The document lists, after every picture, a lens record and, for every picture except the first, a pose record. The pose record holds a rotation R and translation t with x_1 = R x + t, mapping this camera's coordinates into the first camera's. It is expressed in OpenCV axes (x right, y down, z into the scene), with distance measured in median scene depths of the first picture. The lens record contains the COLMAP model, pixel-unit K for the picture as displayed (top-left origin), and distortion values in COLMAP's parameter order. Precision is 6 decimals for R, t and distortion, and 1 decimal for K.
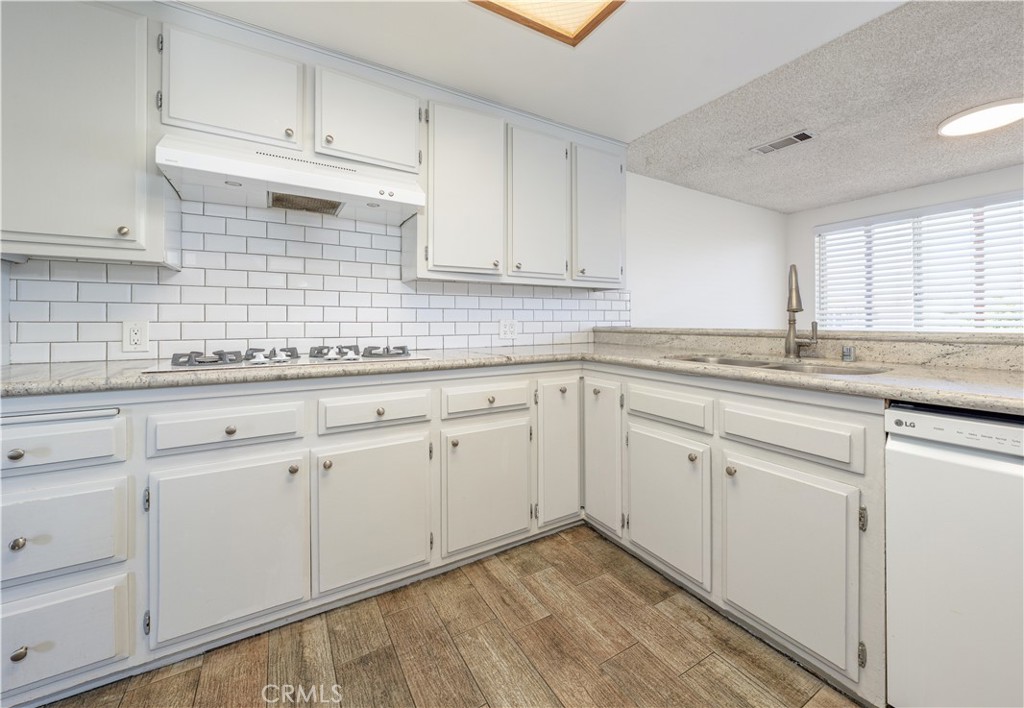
lens RADIAL K [[408.2, 0, 530.2], [0, 408.2, 320.1], [0, 0, 1]] dist [-0.005403, 0.000108]
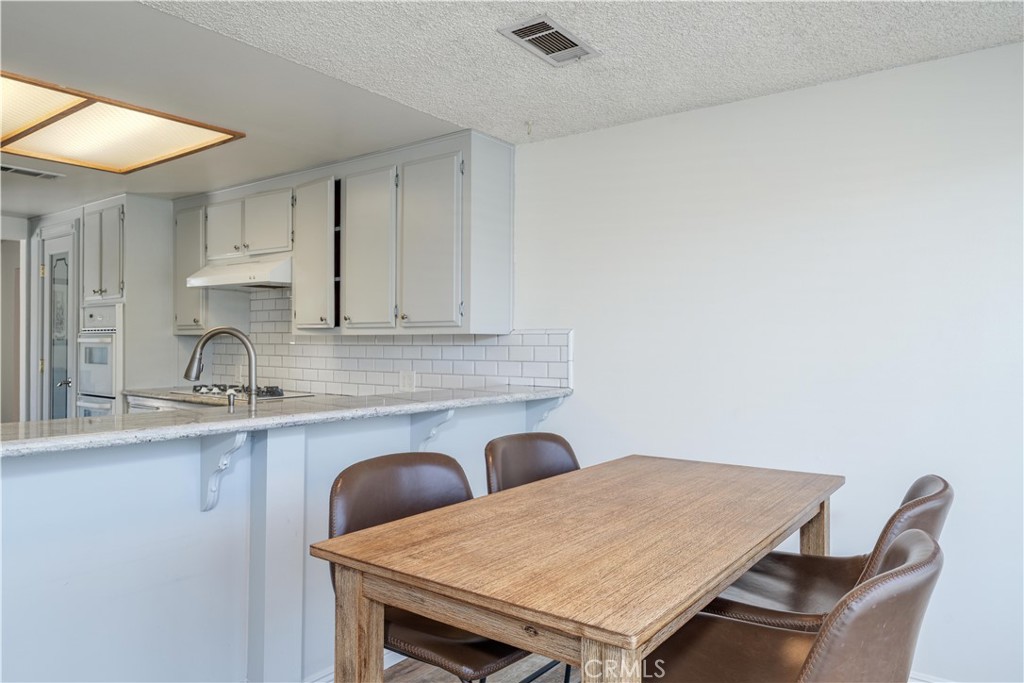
lens RADIAL K [[682.3, 0, 510.0], [0, 682.3, 346.2], [0, 0, 1]] dist [0.006177, -0.008685]
pose [[0.360000, 0.007823, -0.932919, 2.090584], [-0.002934, 0.999969, 0.007253, -0.097632], [0.932948, 0.000126, 0.360012, 0.971704]]
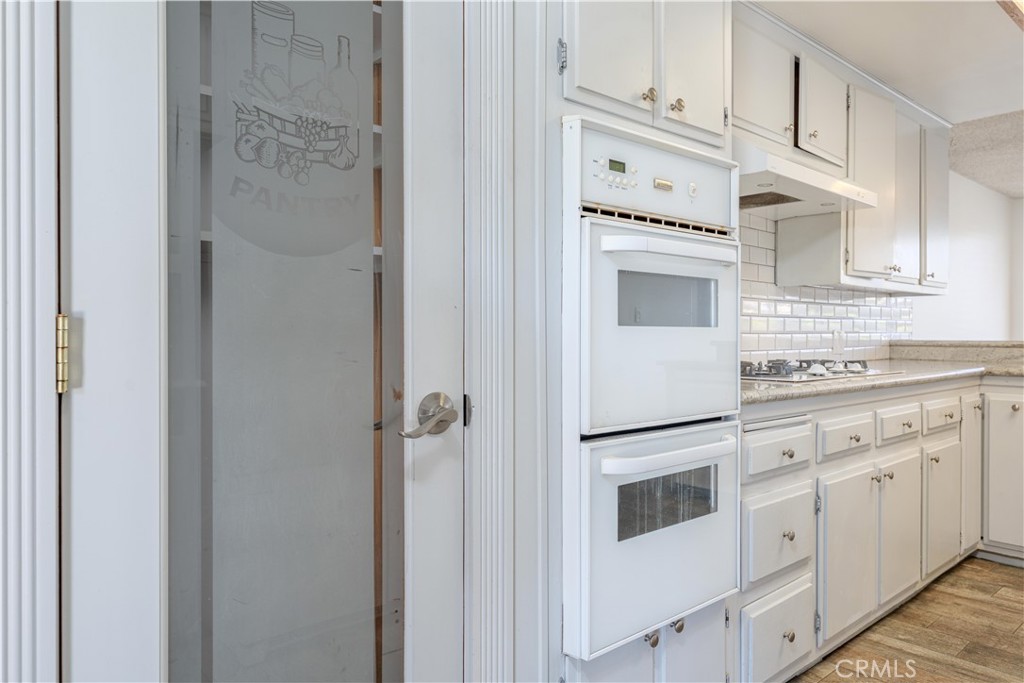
lens RADIAL K [[682.3, 0, 515.2], [0, 682.3, 340.8], [0, 0, 1]] dist [0.006177, -0.008685]
pose [[0.987334, -0.000264, 0.158655, -1.358767], [-0.001597, 0.999931, 0.011605, 0.005552], [-0.158647, -0.011712, 0.987266, -0.408880]]
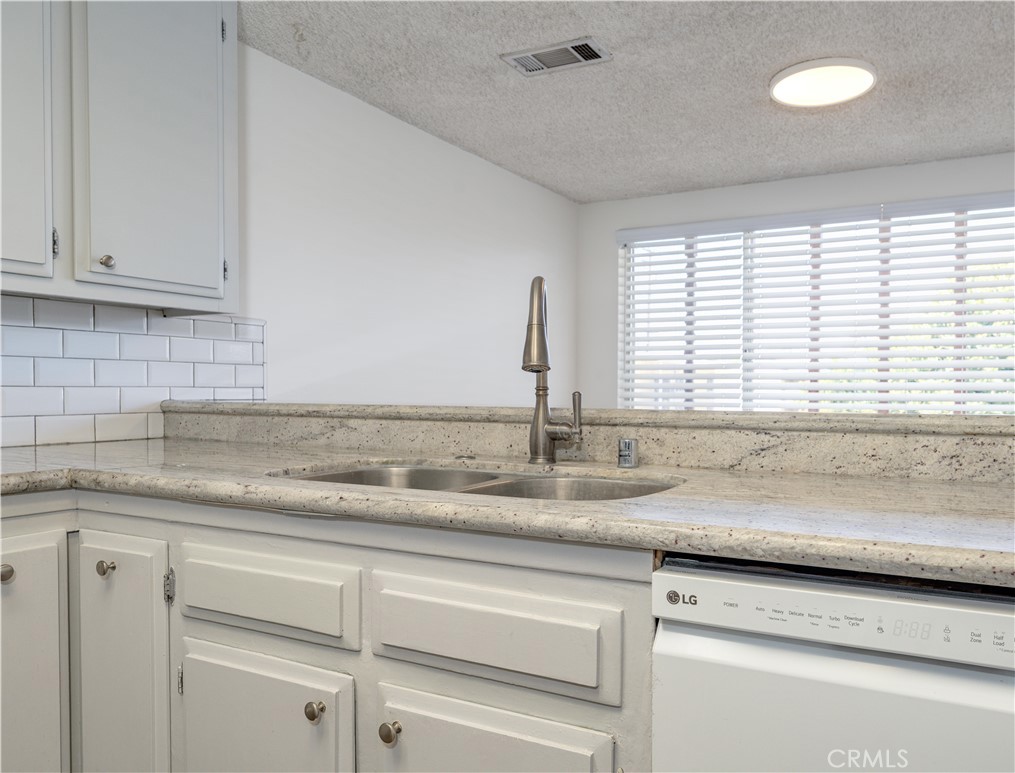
lens RADIAL K [[778.3, 0, 585.8], [0, 778.3, 405.8], [0, 0, 1]] dist [-0.001106, 0.009761]
pose [[0.855450, -0.002122, 0.517881, 0.187451], [-0.010249, 0.999726, 0.021027, 0.000655], [-0.517784, -0.023295, 0.855194, 0.144176]]
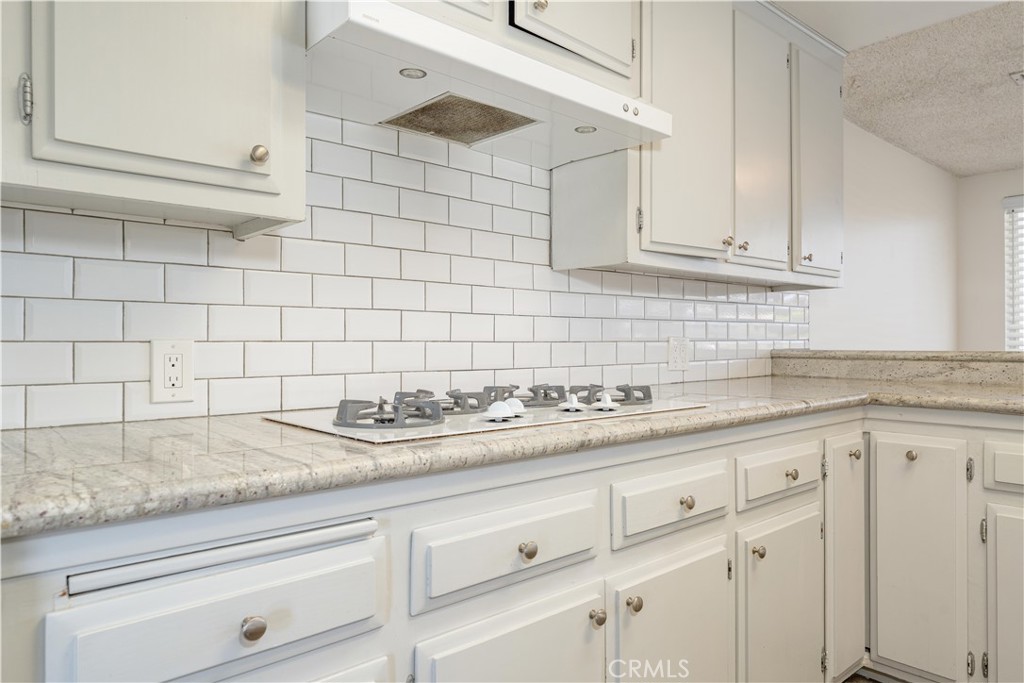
lens RADIAL K [[682.3, 0, 518.5], [0, 682.3, 340.8], [0, 0, 1]] dist [0.006177, -0.008685]
pose [[0.984418, -0.000692, 0.175840, -0.660802], [0.000401, 0.999998, 0.001687, 0.002310], [-0.175841, -0.001591, 0.984417, 0.108330]]
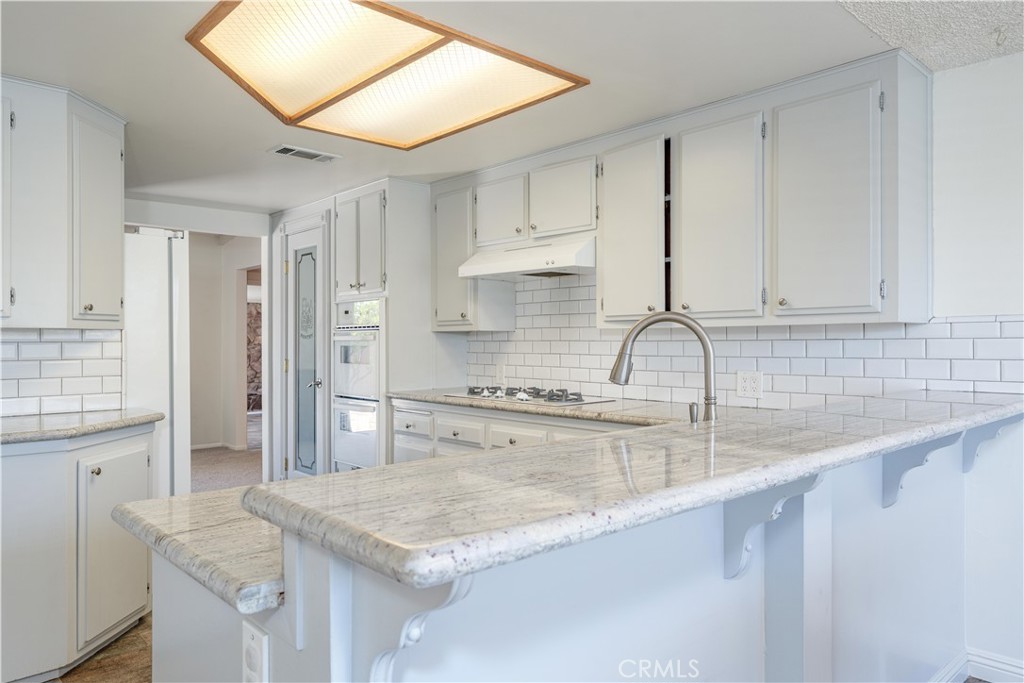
lens RADIAL K [[682.3, 0, 512.6], [0, 682.3, 344.1], [0, 0, 1]] dist [0.006177, -0.008685]
pose [[0.188263, 0.003013, -0.982114, 1.548199], [0.004542, 0.999982, 0.003939, -0.081922], [0.982108, -0.005203, 0.188246, 0.513728]]
